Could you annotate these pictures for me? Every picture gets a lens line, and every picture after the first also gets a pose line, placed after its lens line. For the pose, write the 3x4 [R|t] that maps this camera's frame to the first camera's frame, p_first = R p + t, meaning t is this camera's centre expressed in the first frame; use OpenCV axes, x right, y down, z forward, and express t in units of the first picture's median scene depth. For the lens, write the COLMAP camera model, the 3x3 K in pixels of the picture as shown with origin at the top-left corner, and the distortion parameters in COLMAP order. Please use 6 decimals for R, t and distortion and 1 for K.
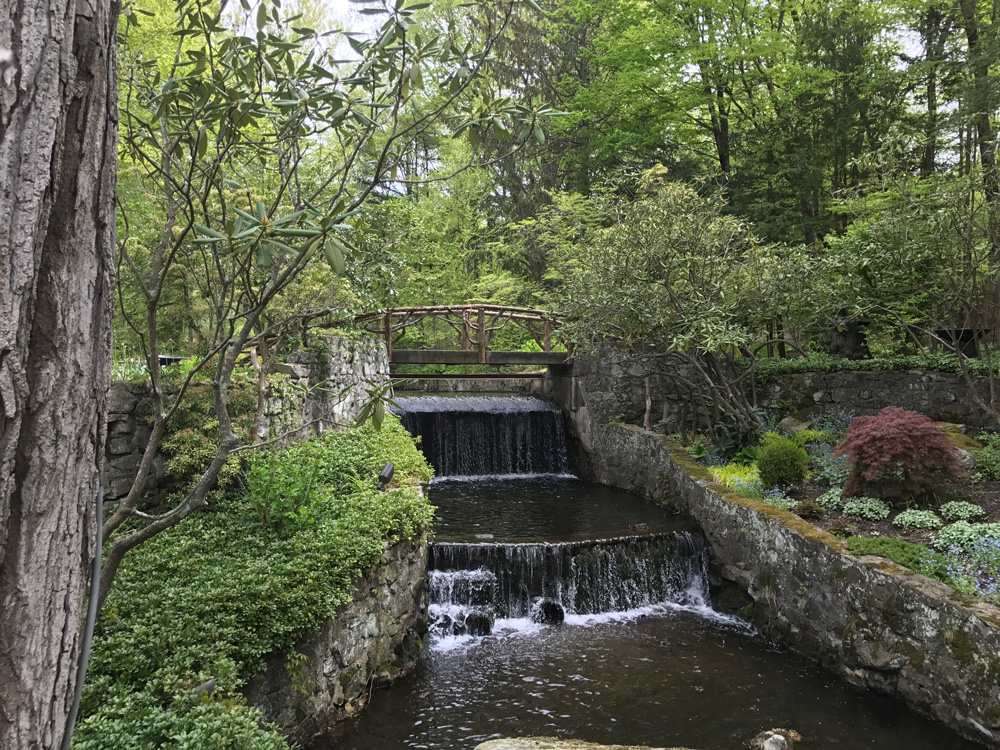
lens RADIAL K [[812.6, 0, 500.0], [0, 812.6, 375.0], [0, 0, 1]] dist [0.117008, -0.337010]
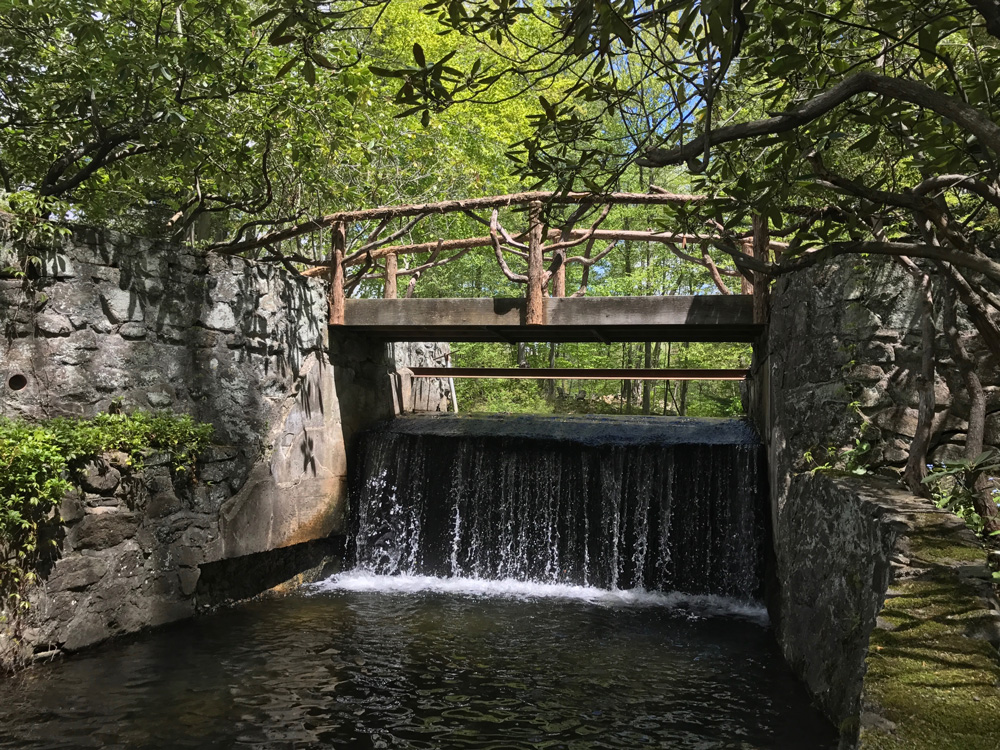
lens RADIAL K [[818.6, 0, 501.2], [0, 818.6, 370.9], [0, 0, 1]] dist [0.041120, -0.050843]
pose [[0.870410, -0.017237, -0.492026, 0.295429], [-0.024750, 0.996591, -0.078697, 0.075619], [0.491706, 0.080676, 0.867016, 1.010479]]
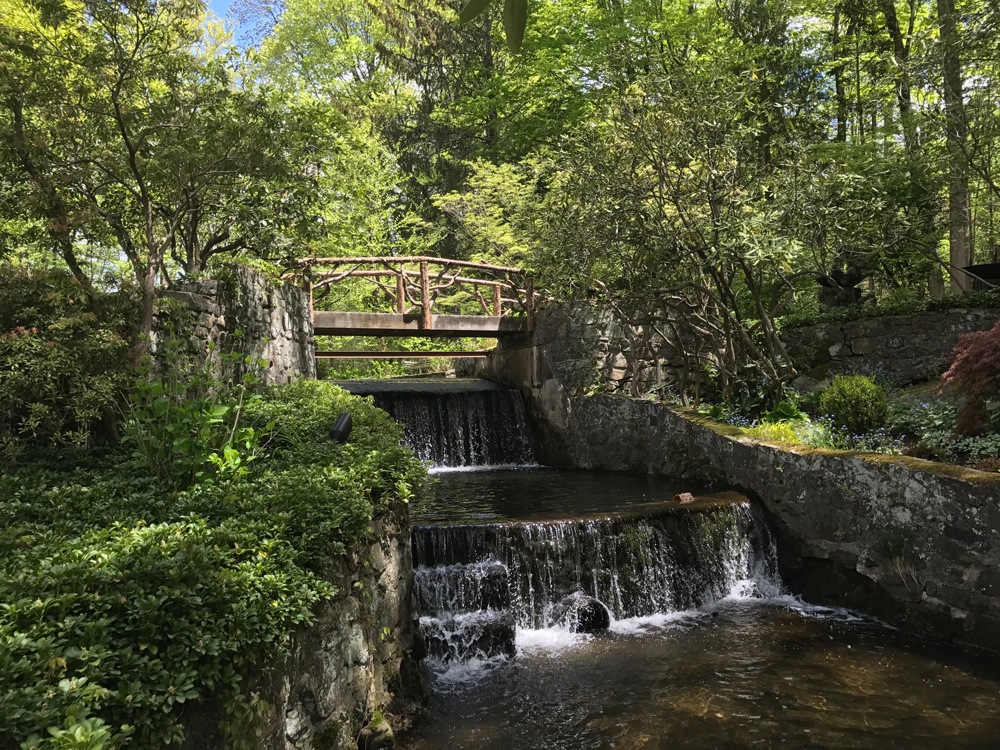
lens RADIAL K [[818.6, 0, 501.2], [0, 818.6, 370.9], [0, 0, 1]] dist [0.041120, -0.050843]
pose [[0.990439, -0.023903, 0.135867, -0.098921], [0.029982, 0.998631, -0.042873, 0.106702], [-0.134657, 0.046537, 0.989799, 0.304553]]
